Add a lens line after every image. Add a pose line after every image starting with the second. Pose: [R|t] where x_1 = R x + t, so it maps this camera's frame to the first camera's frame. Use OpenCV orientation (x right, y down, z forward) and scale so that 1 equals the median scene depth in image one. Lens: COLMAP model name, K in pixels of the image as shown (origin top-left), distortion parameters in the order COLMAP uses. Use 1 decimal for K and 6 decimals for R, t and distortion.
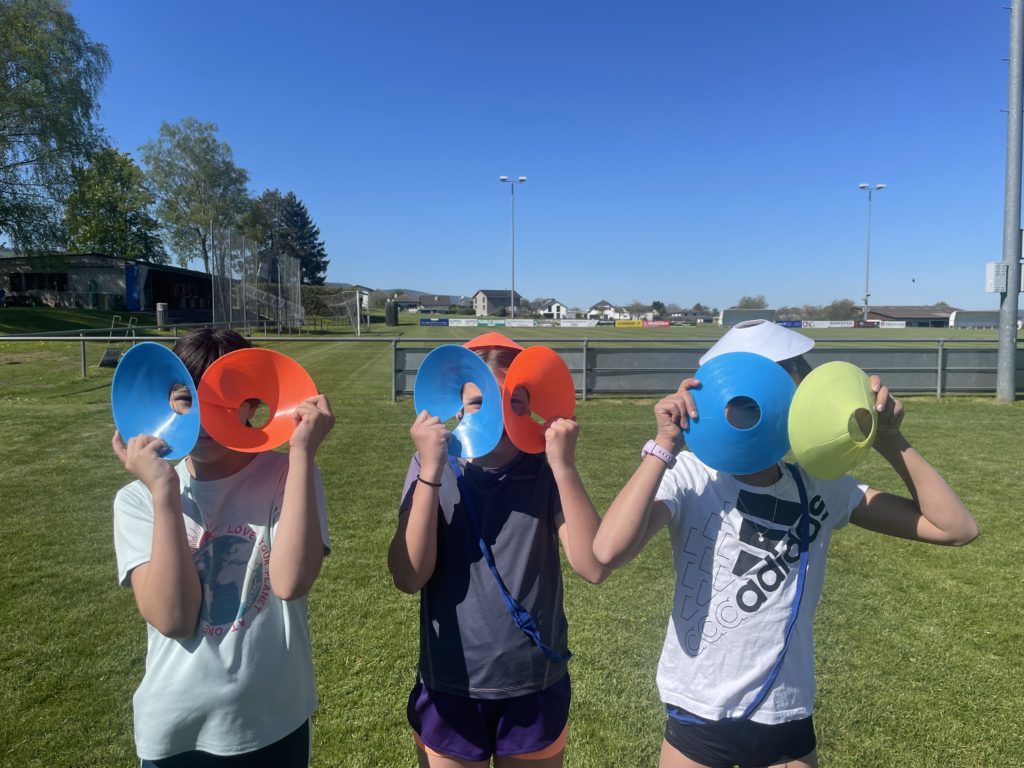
lens RADIAL K [[767.4, 0, 512.0], [0, 767.4, 384.0], [0, 0, 1]] dist [-0.002156, -0.001204]
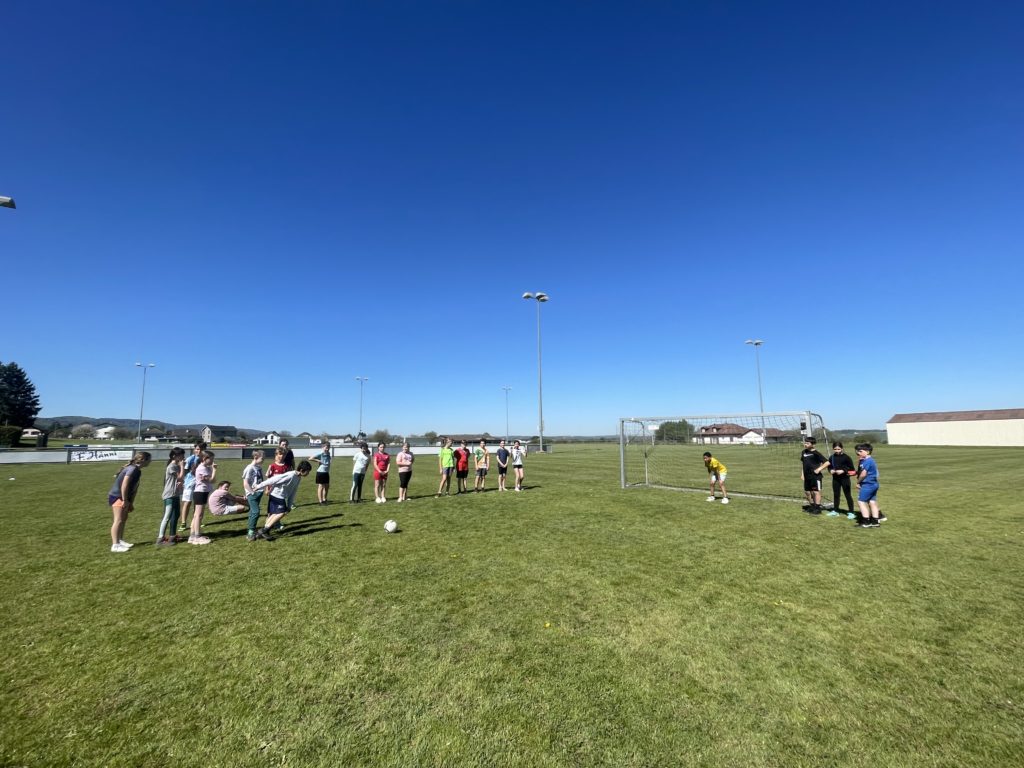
lens RADIAL K [[463.8, 0, 513.2], [0, 463.8, 382.6], [0, 0, 1]] dist [0.000443, 0.001301]
pose [[0.904902, 0.040966, 0.423643, 0.213416], [0.049542, 0.978453, -0.200438, 0.021462], [-0.422726, 0.202365, 0.883375, -0.215669]]
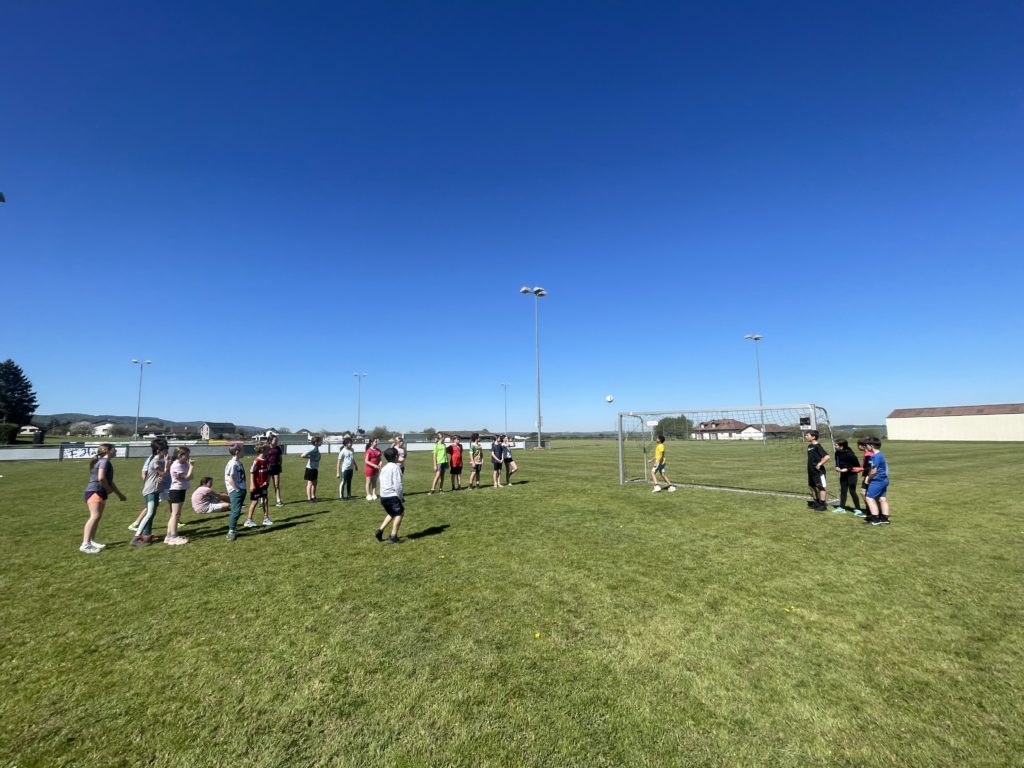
lens RADIAL K [[463.9, 0, 512.0], [0, 463.9, 384.0], [0, 0, 1]] dist [0.001564, 0.000314]
pose [[0.904996, 0.034130, 0.424050, 0.215334], [0.051857, 0.980493, -0.189588, 0.021495], [-0.422249, 0.193567, 0.885572, -0.213371]]
